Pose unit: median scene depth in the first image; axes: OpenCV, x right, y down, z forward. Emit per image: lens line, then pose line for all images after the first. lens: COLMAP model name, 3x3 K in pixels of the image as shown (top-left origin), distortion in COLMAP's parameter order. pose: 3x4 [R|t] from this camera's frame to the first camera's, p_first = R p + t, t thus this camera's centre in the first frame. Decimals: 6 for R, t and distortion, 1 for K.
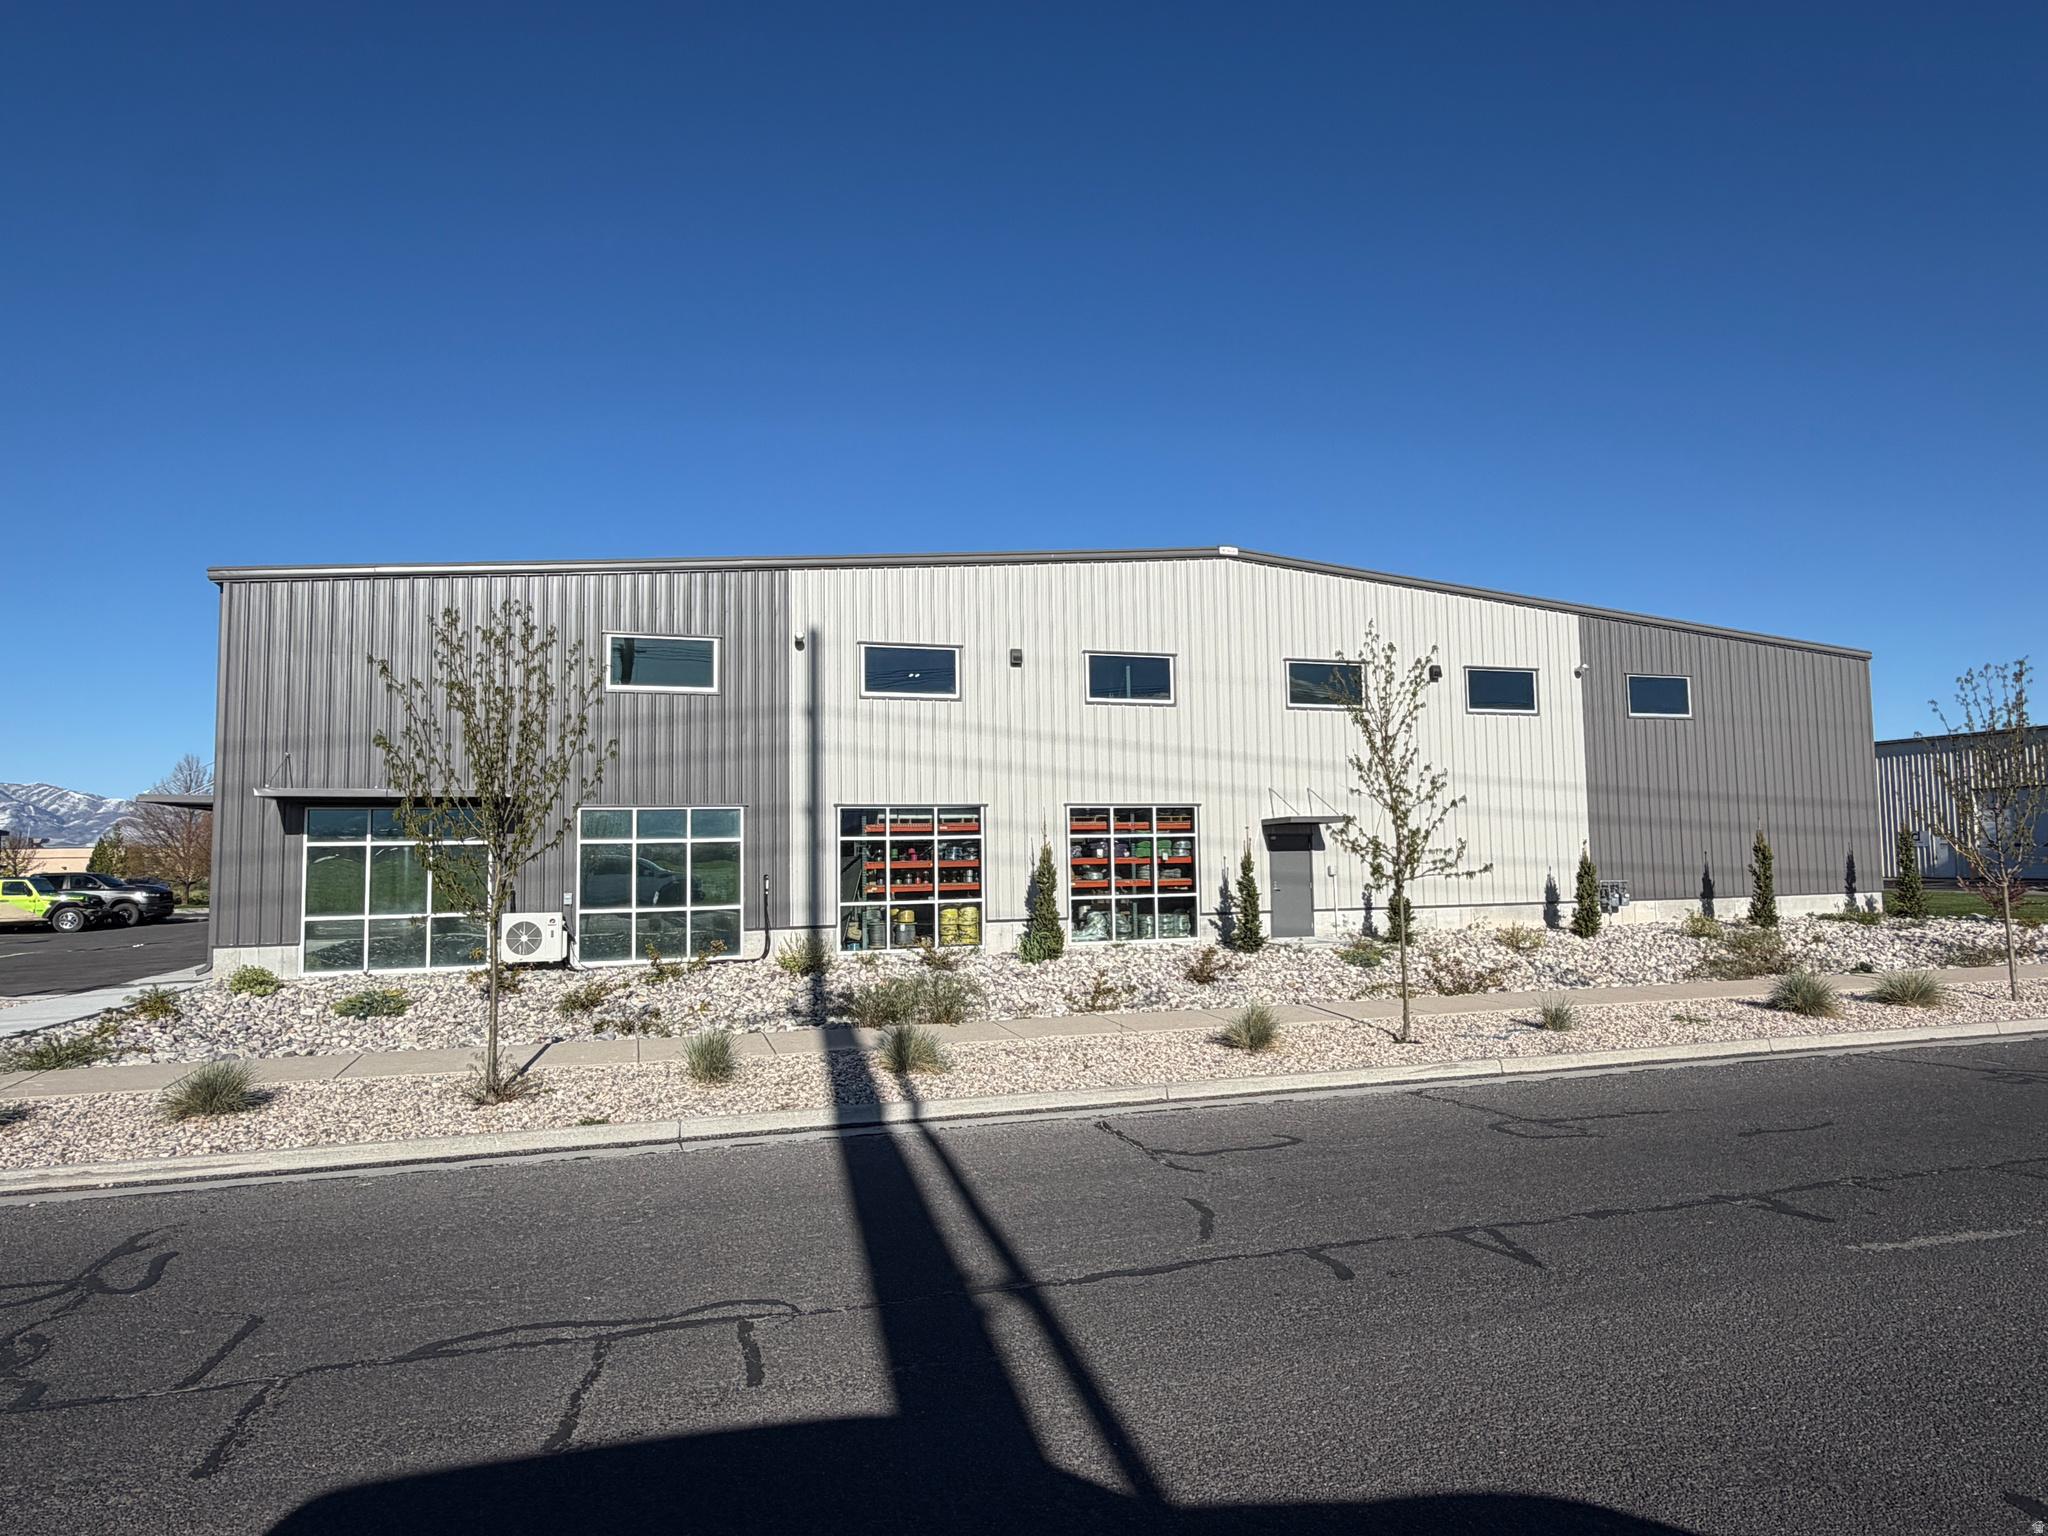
lens RADIAL K [[1131.2, 0, 1020.4], [0, 1131.2, 796.7], [0, 0, 1]] dist [-0.000383, -0.000067]
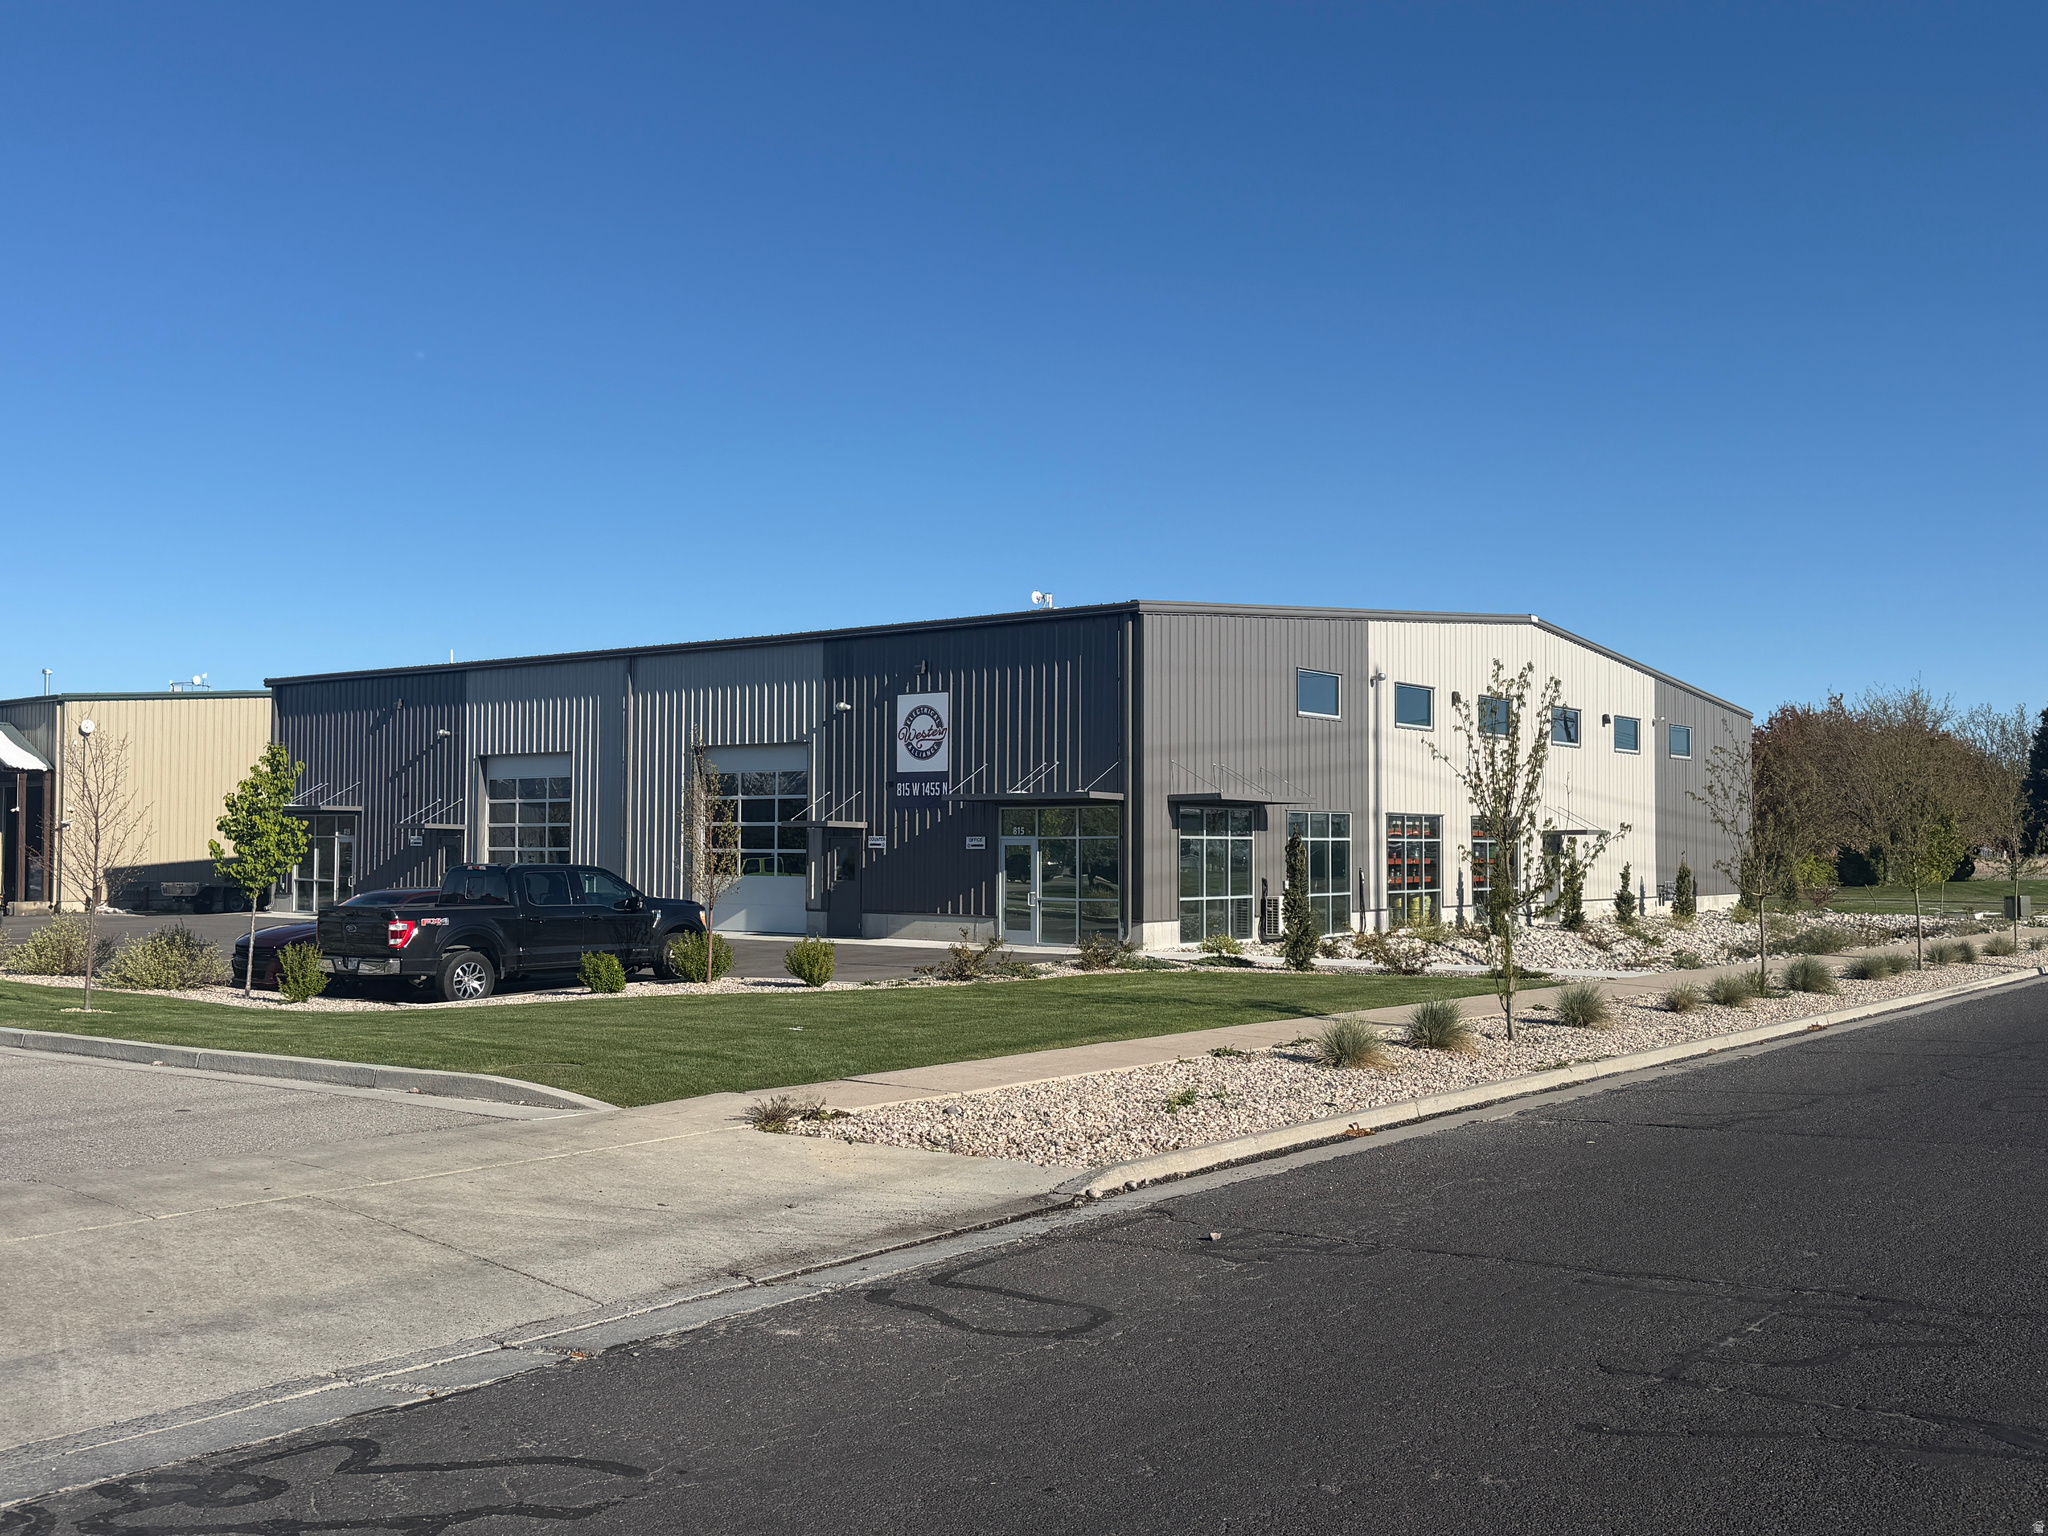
lens RADIAL K [[1997.5, 0, 1024.0], [0, 1997.5, 768.0], [0, 0, 1]] dist [-0.011194, -0.003591]
pose [[0.812939, 0.046996, 0.580449, -1.456568], [-0.053333, 0.998558, -0.006154, -0.004953], [-0.579901, -0.025954, 0.814273, -0.461817]]
